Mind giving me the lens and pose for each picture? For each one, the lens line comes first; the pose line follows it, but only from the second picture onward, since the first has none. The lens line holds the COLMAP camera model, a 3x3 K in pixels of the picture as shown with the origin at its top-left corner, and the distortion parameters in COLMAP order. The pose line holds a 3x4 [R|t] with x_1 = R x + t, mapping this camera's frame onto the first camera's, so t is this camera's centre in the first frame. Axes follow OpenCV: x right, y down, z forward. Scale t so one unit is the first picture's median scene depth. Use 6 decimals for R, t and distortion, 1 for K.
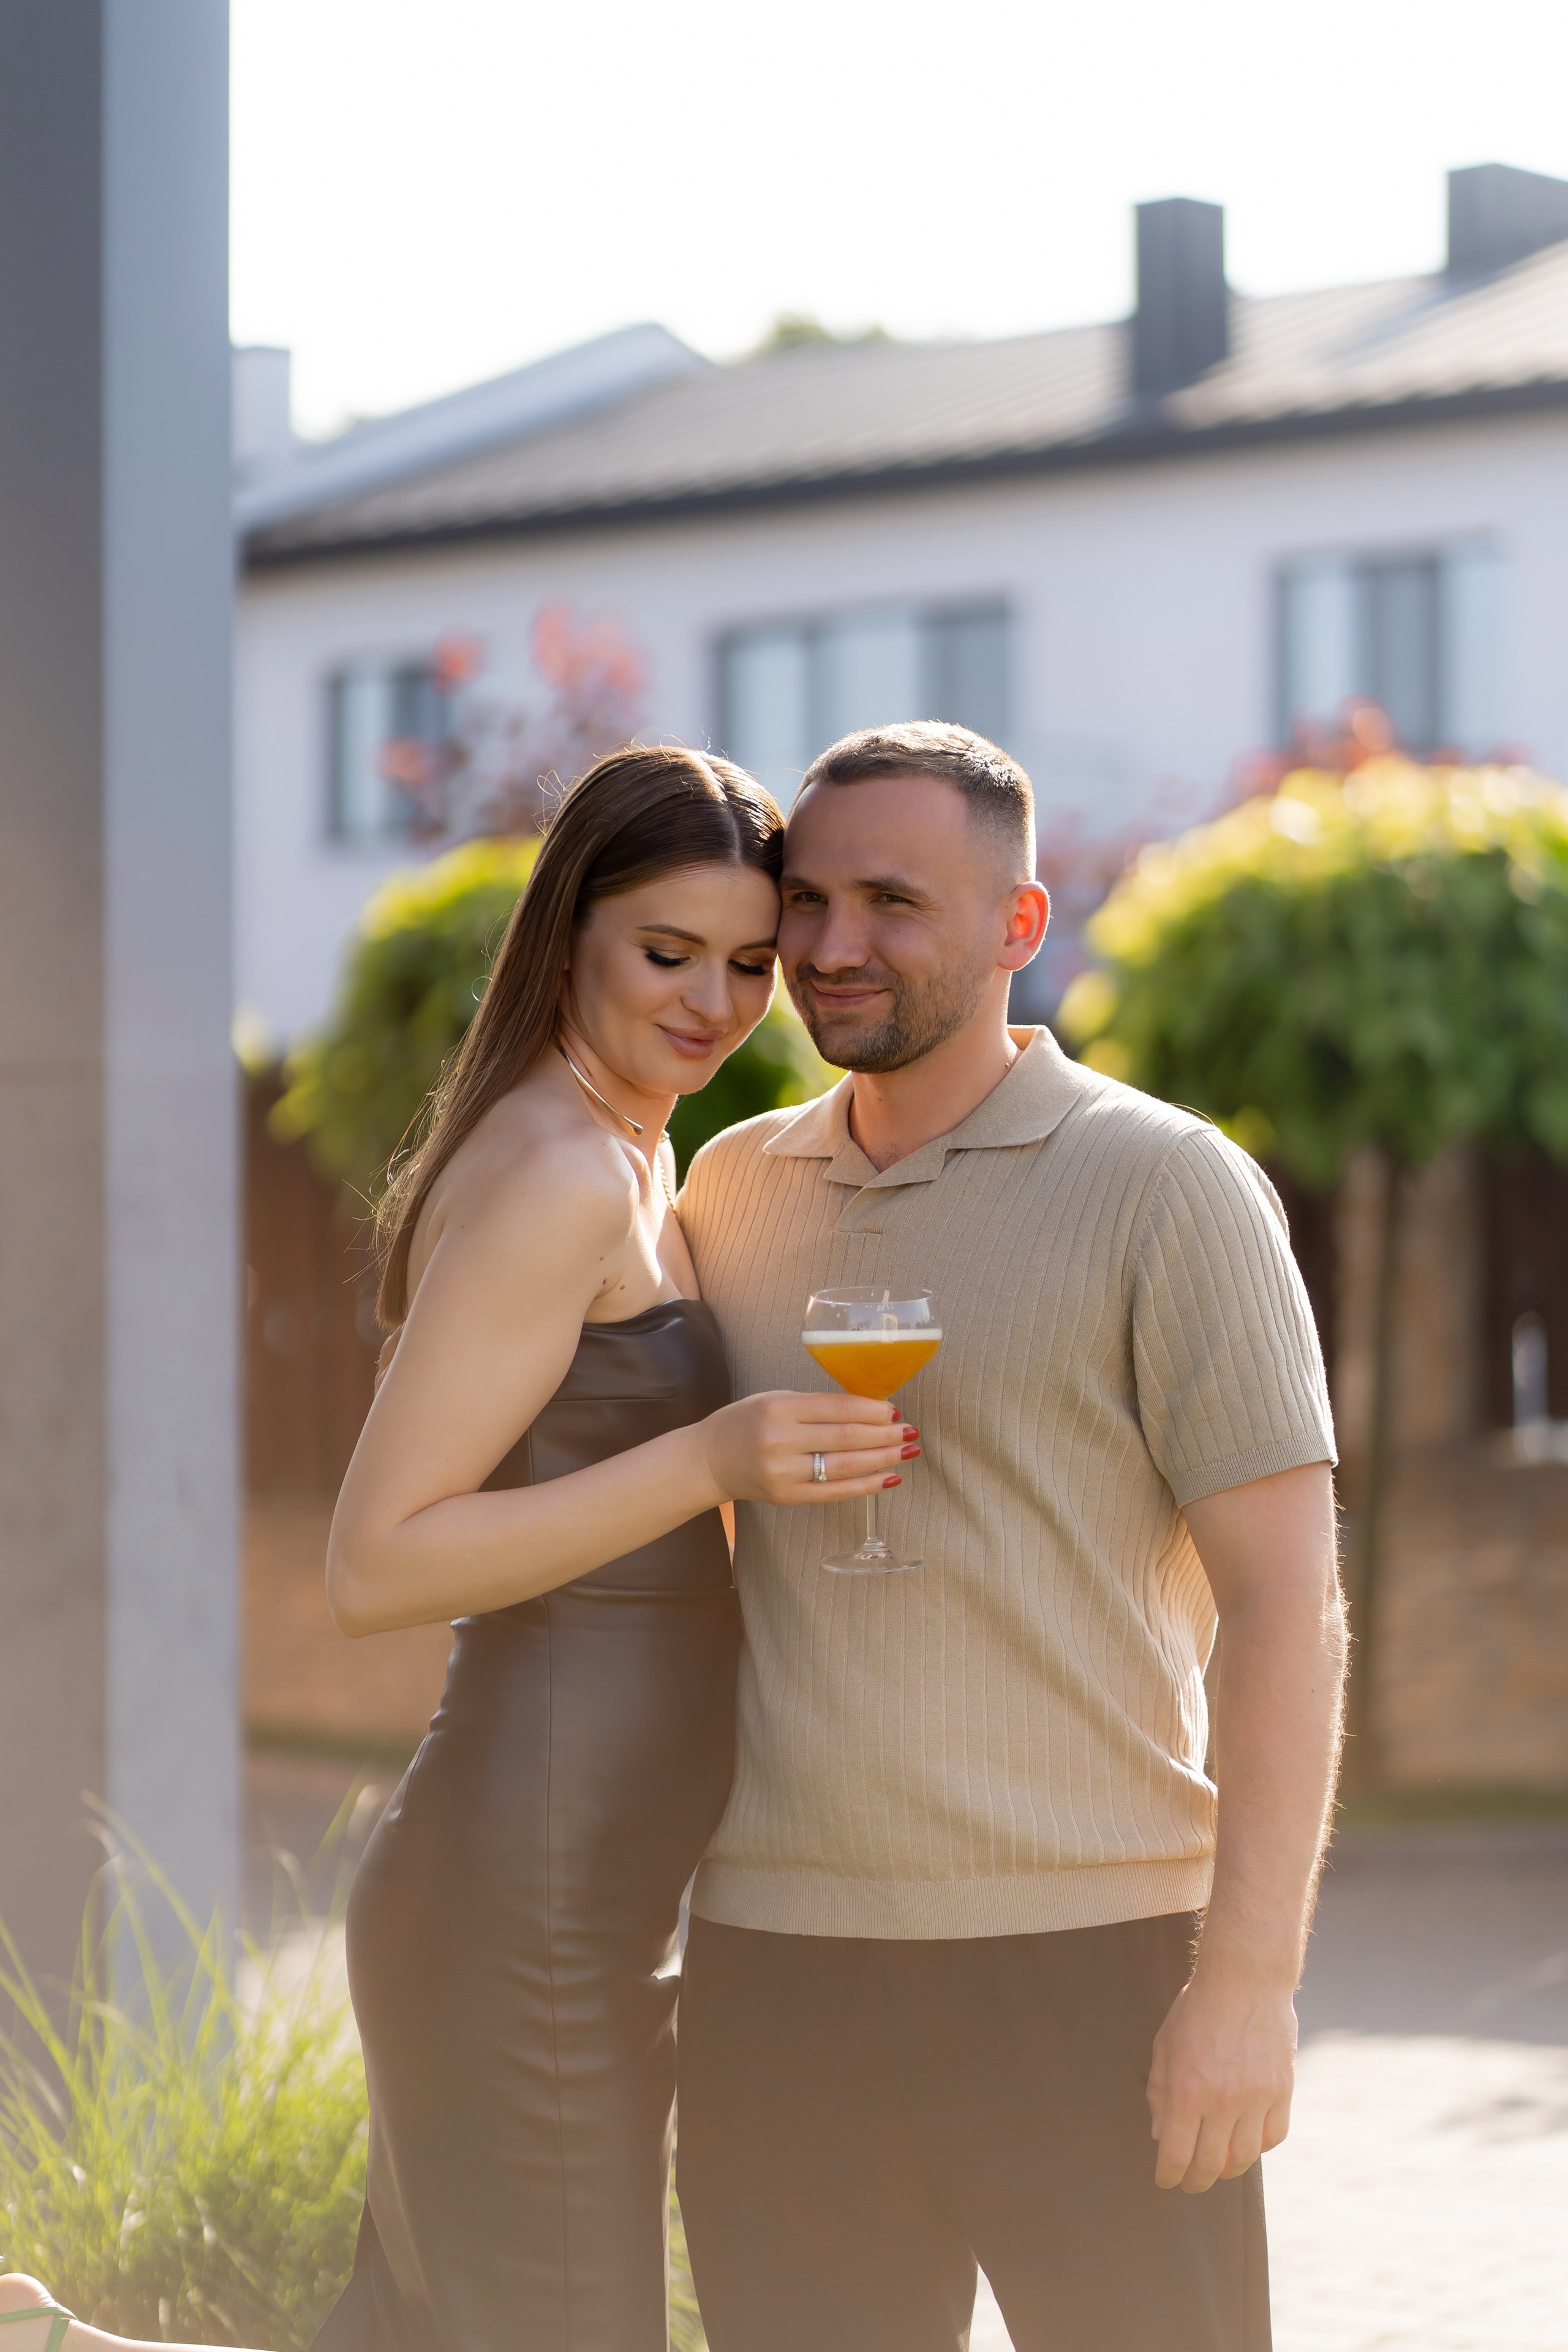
lens RADIAL K [[5717.8, 0, 784.0], [0, 5717.8, 1176.0], [0, 0, 1]] dist [-0.108173, 0.452258]
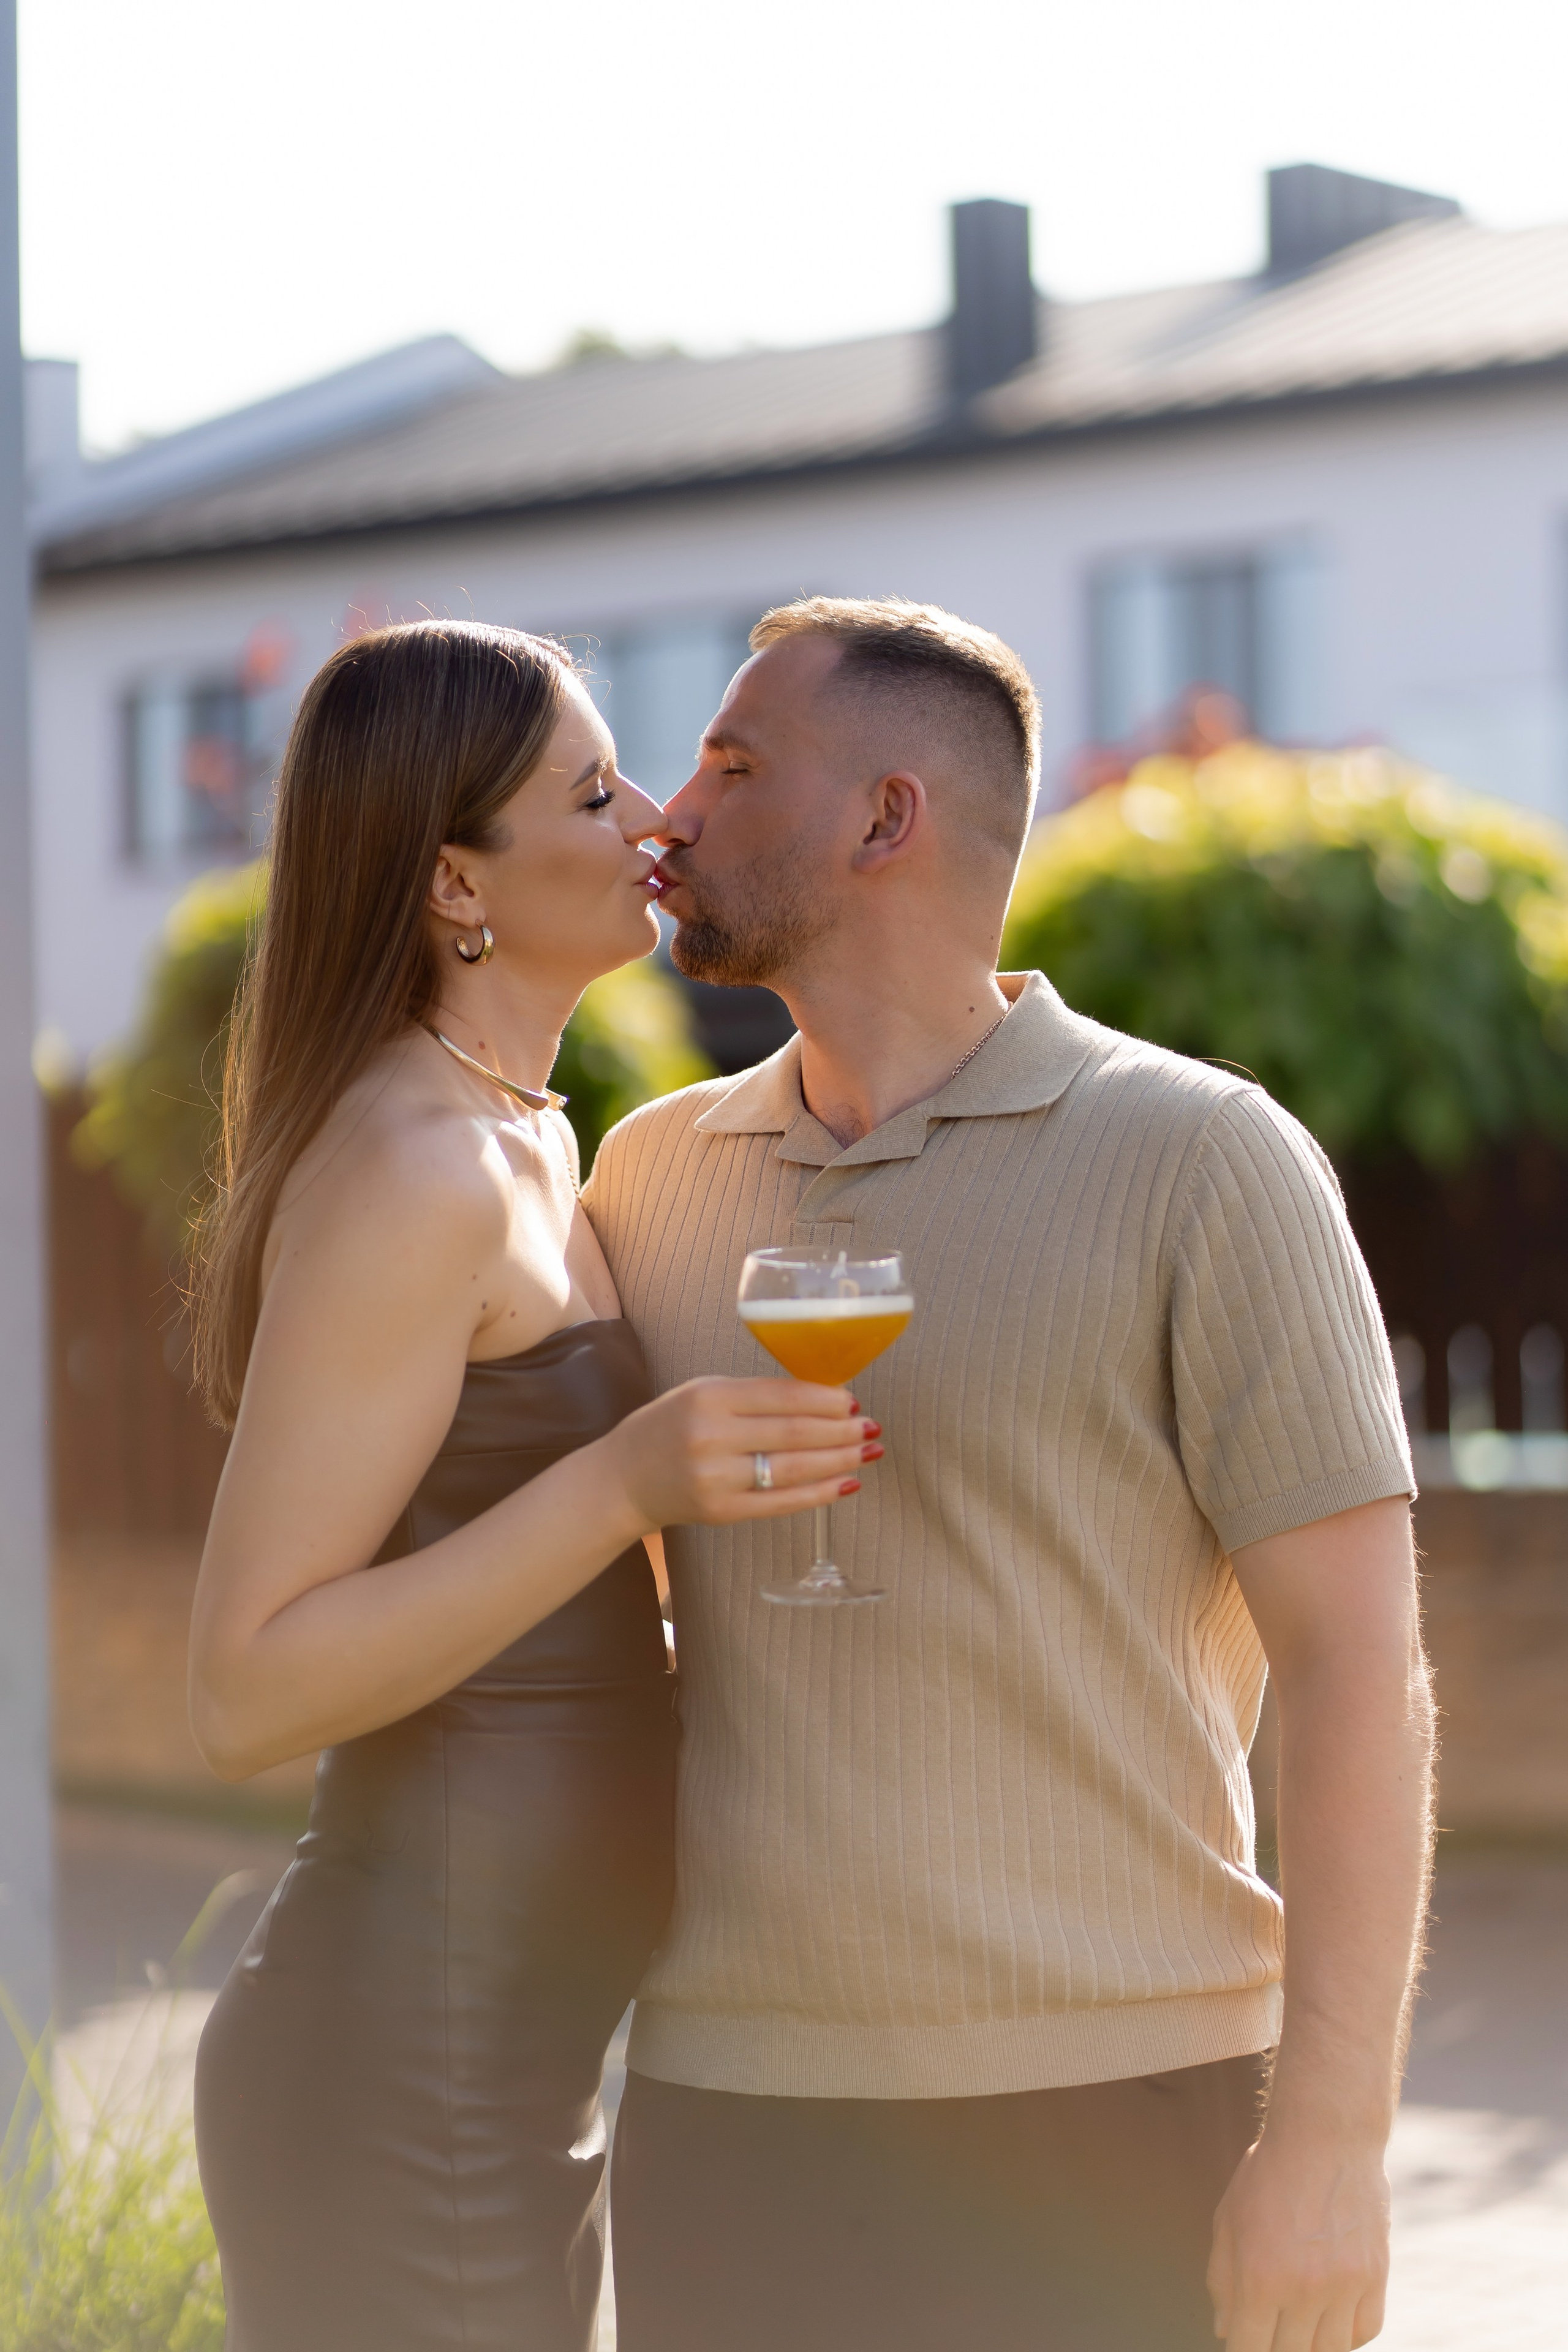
lens RADIAL K [[5791.1, 0, 962.3], [0, 5791.1, 1176.6], [0, 0, 1]] dist [-0.157866, 0.794609]
pose [[0.997775, -0.014907, 0.064986, -0.020768], [0.015256, 0.999872, -0.004872, 0.007652], [-0.064905, 0.005853, 0.997874, 0.180113]]
